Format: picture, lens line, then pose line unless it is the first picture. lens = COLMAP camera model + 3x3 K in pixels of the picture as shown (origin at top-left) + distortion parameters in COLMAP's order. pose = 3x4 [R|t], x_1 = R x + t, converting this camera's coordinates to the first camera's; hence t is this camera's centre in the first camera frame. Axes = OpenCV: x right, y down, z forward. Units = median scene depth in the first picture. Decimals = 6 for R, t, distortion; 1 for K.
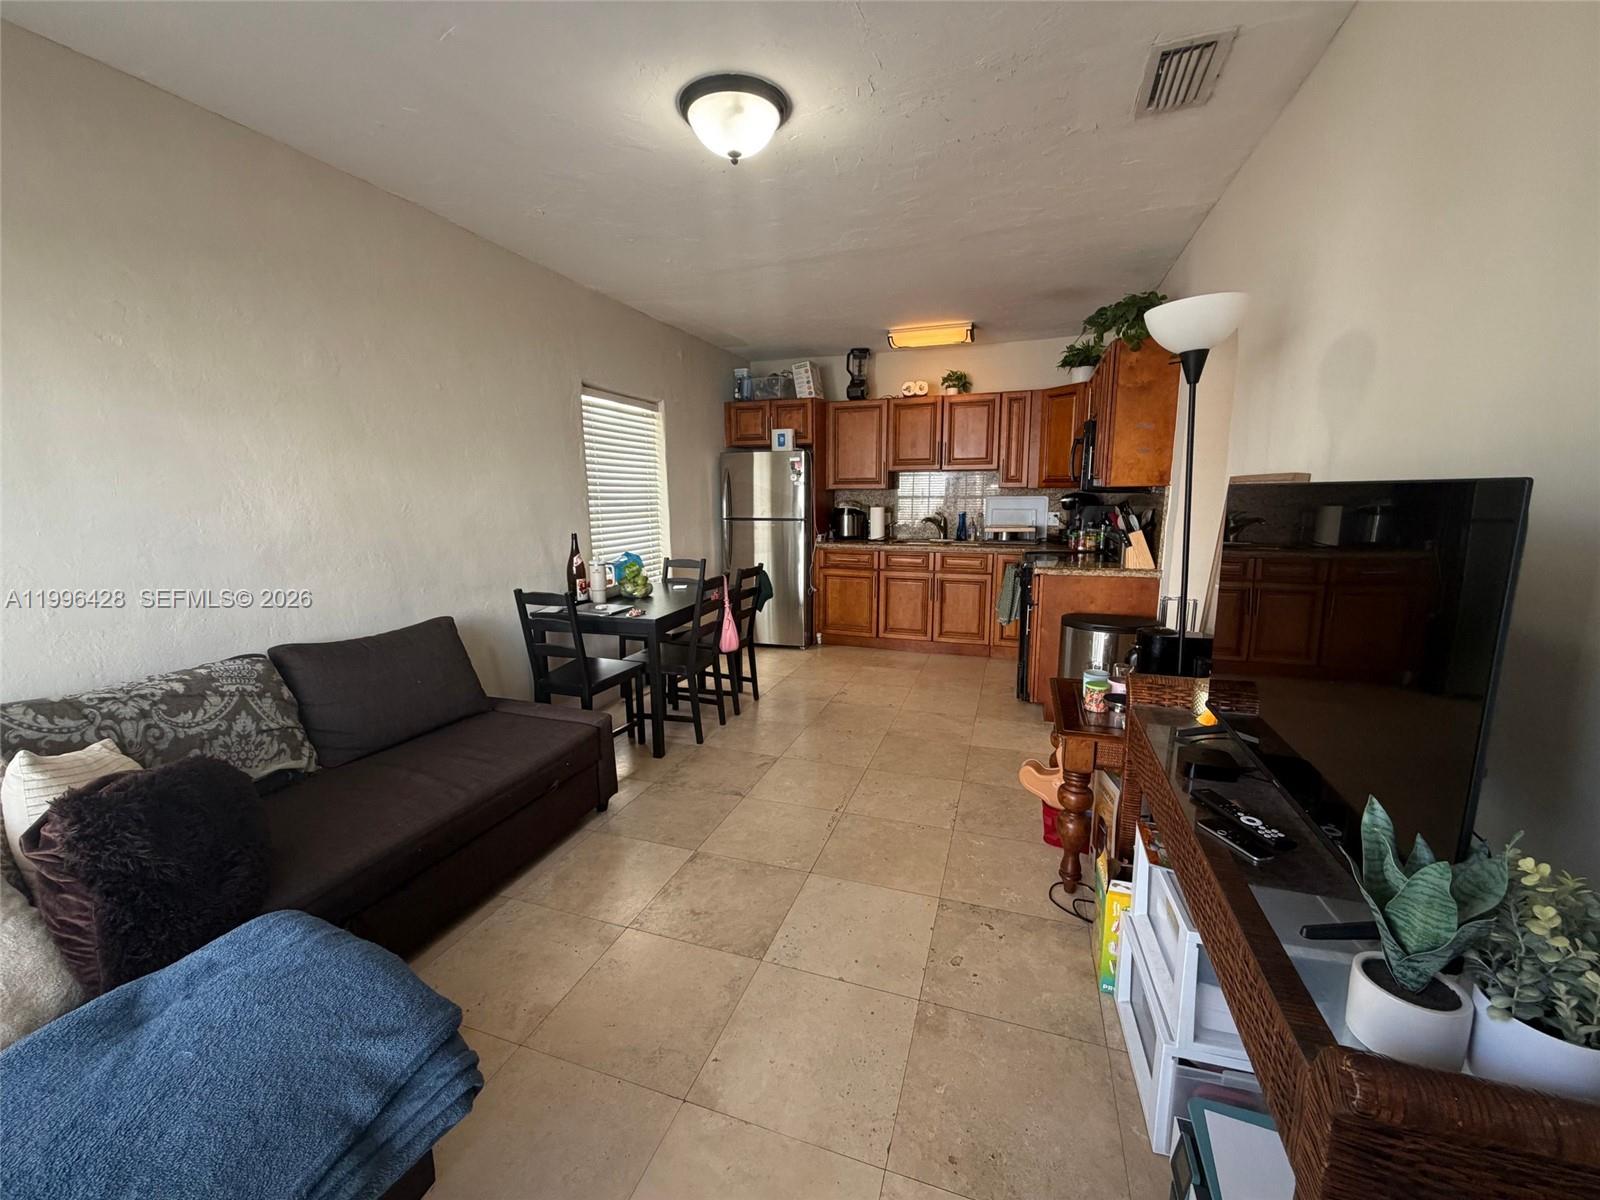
lens RADIAL K [[653.4, 0, 800.0], [0, 653.4, 600.0], [0, 0, 1]] dist [-0.000316, -0.000091]
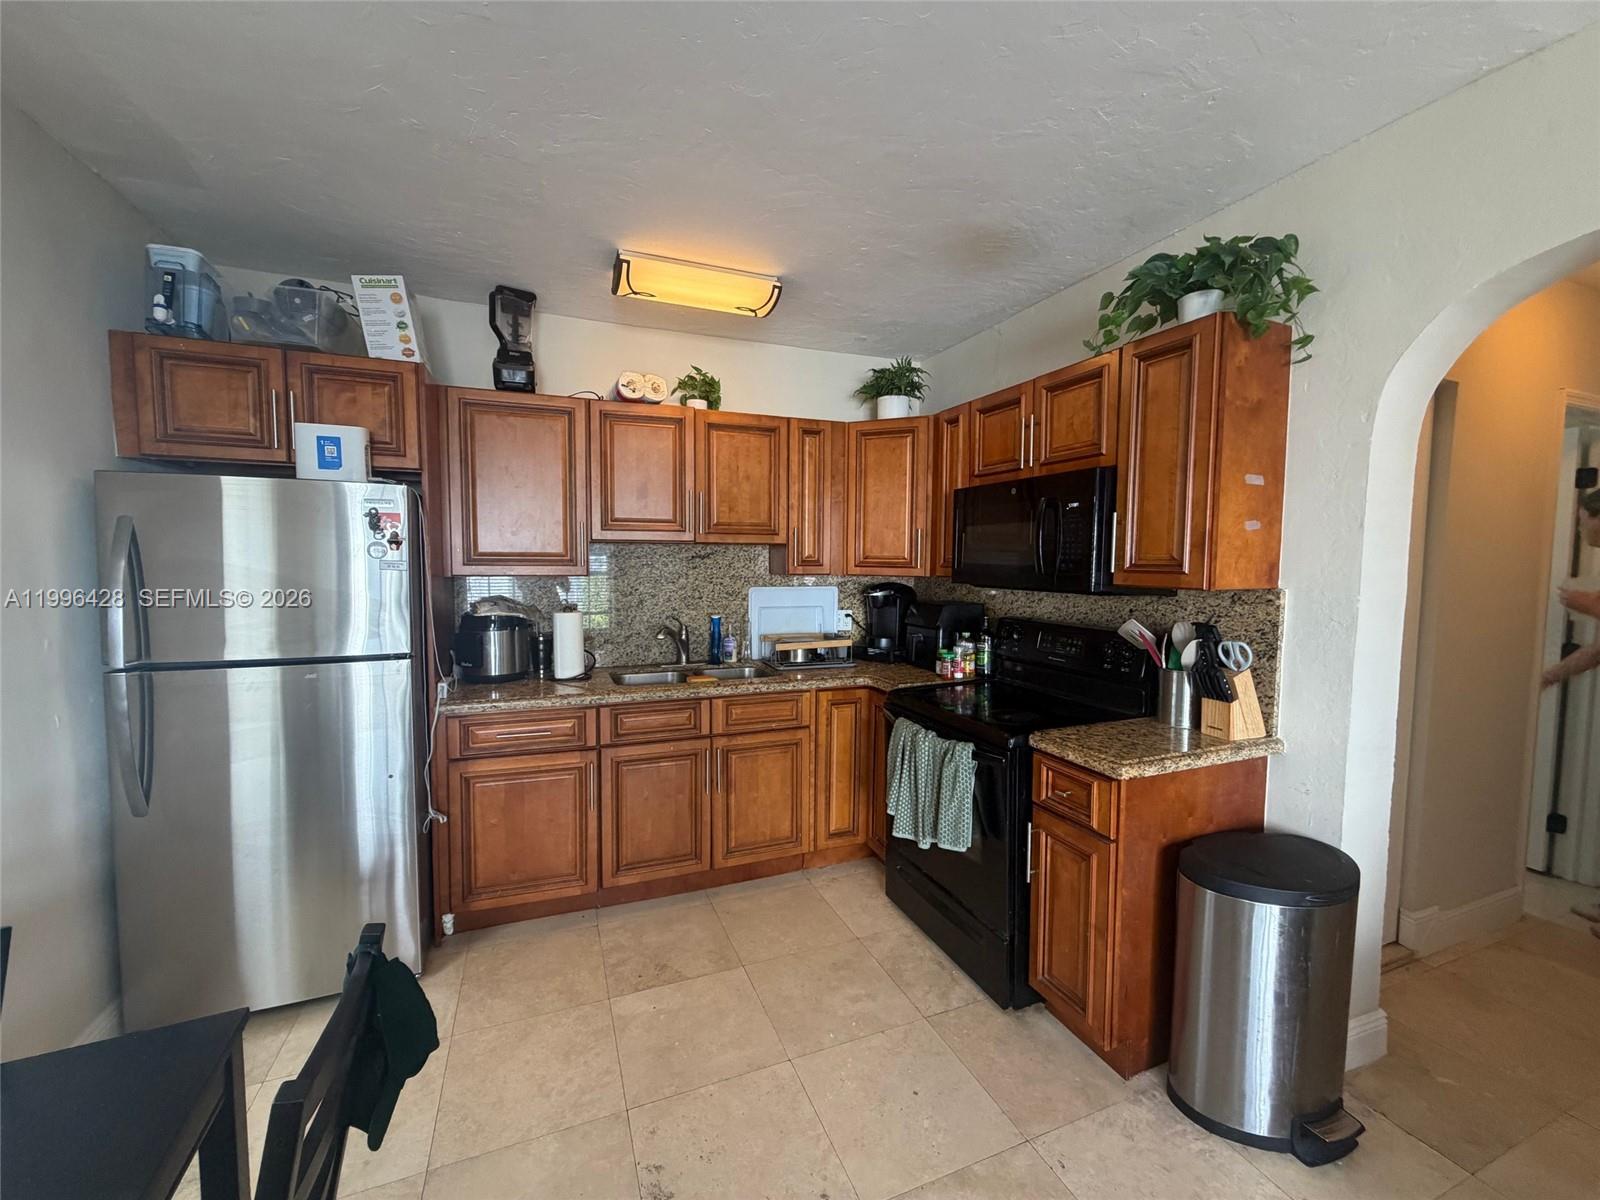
lens RADIAL K [[637.6, 0, 800.0], [0, 637.6, 600.0], [0, 0, 1]] dist [-0.000503, -0.000238]
pose [[0.753264, -0.029590, 0.657053, -0.068013], [0.096010, 0.993234, -0.065339, -0.106982], [-0.650673, 0.112301, 0.751008, 0.543800]]
